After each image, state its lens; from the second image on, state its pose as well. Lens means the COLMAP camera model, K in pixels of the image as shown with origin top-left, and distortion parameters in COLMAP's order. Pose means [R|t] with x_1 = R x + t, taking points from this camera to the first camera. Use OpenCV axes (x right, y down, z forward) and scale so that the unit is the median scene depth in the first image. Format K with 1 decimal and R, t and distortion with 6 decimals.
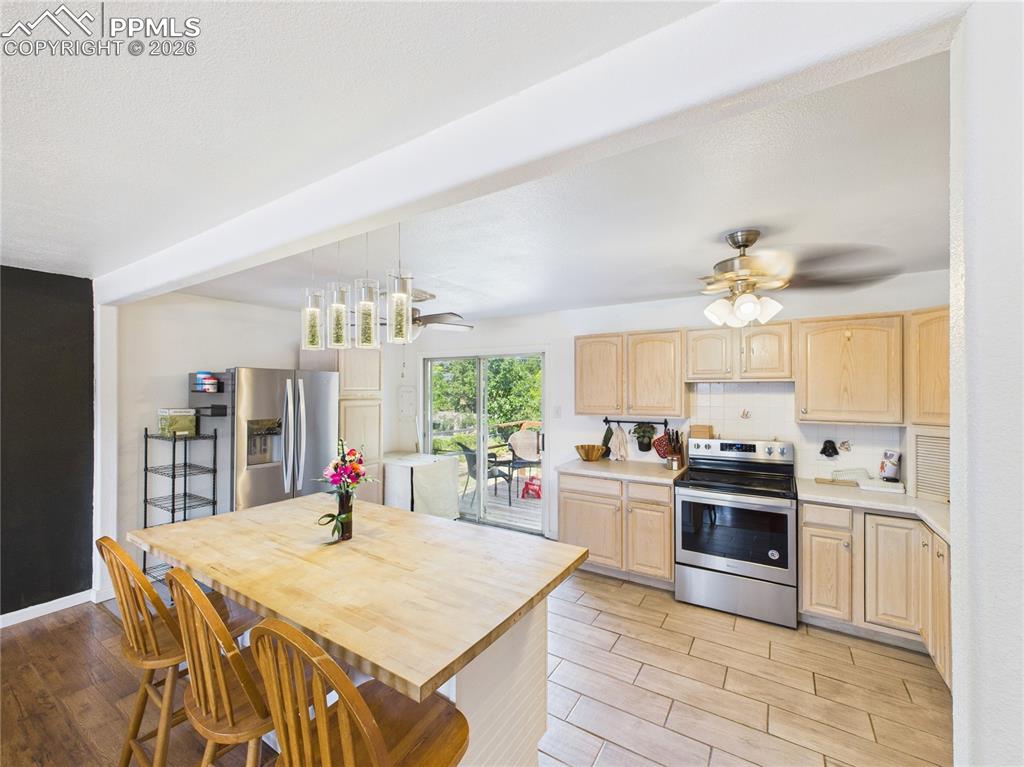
lens RADIAL K [[419.2, 0, 514.0], [0, 419.2, 386.4], [0, 0, 1]] dist [-0.001395, -0.000168]
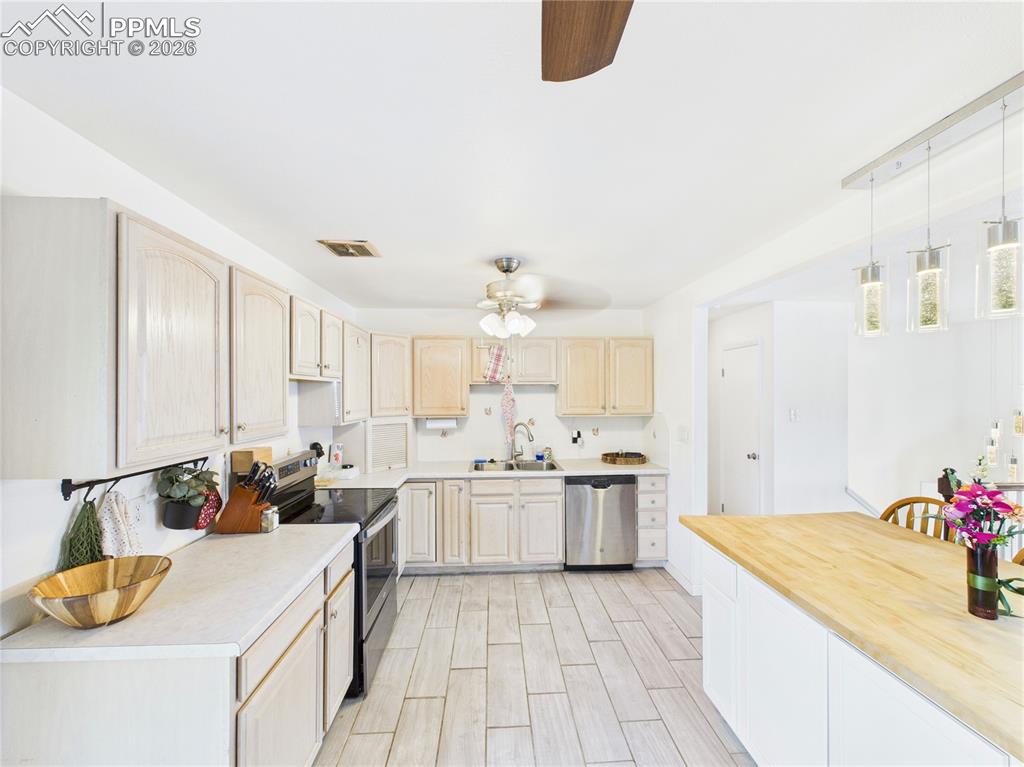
lens RADIAL K [[409.8, 0, 512.5], [0, 409.8, 391.2], [0, 0, 1]] dist [-0.001084, -0.000170]
pose [[-0.577075, 0.004379, 0.816679, -0.282648], [-0.002534, 0.999971, -0.007152, 0.013036], [-0.816687, -0.006196, -0.577048, 1.106335]]
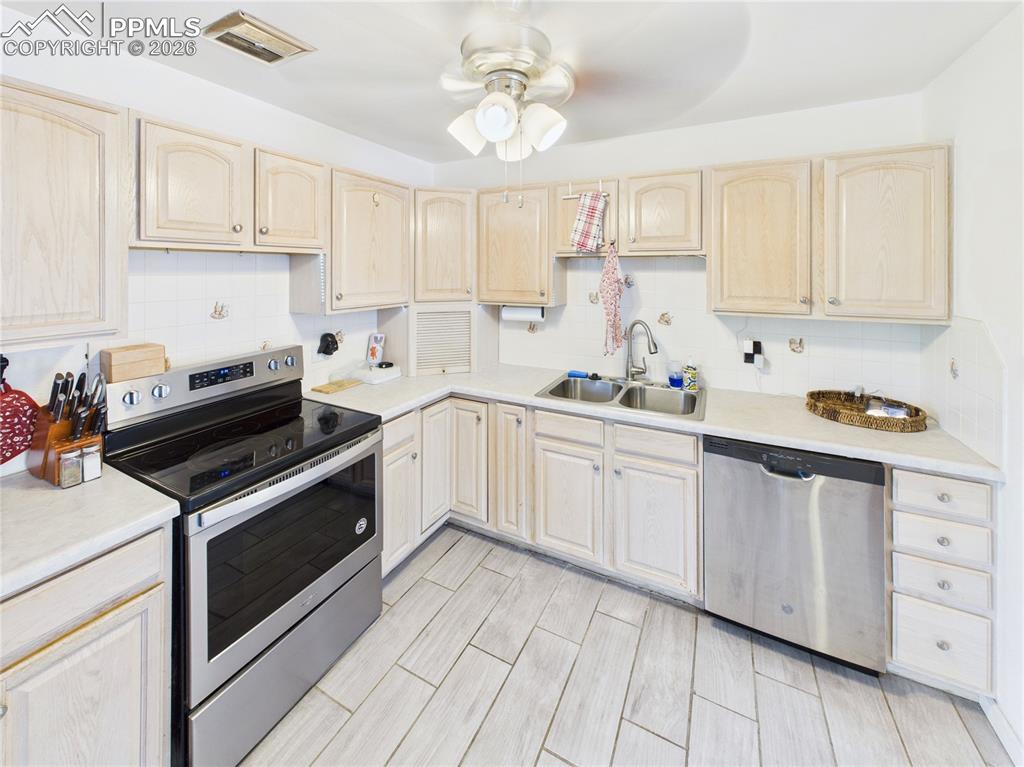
lens RADIAL K [[407.4, 0, 512.0], [0, 407.4, 267.9], [0, 0, 1]] dist [0.000094, 0.000125]
pose [[-0.089074, 0.002369, 0.996022, -0.013459], [-0.007179, 0.999970, -0.003021, 0.009342], [-0.995999, -0.007420, -0.089054, 0.688849]]
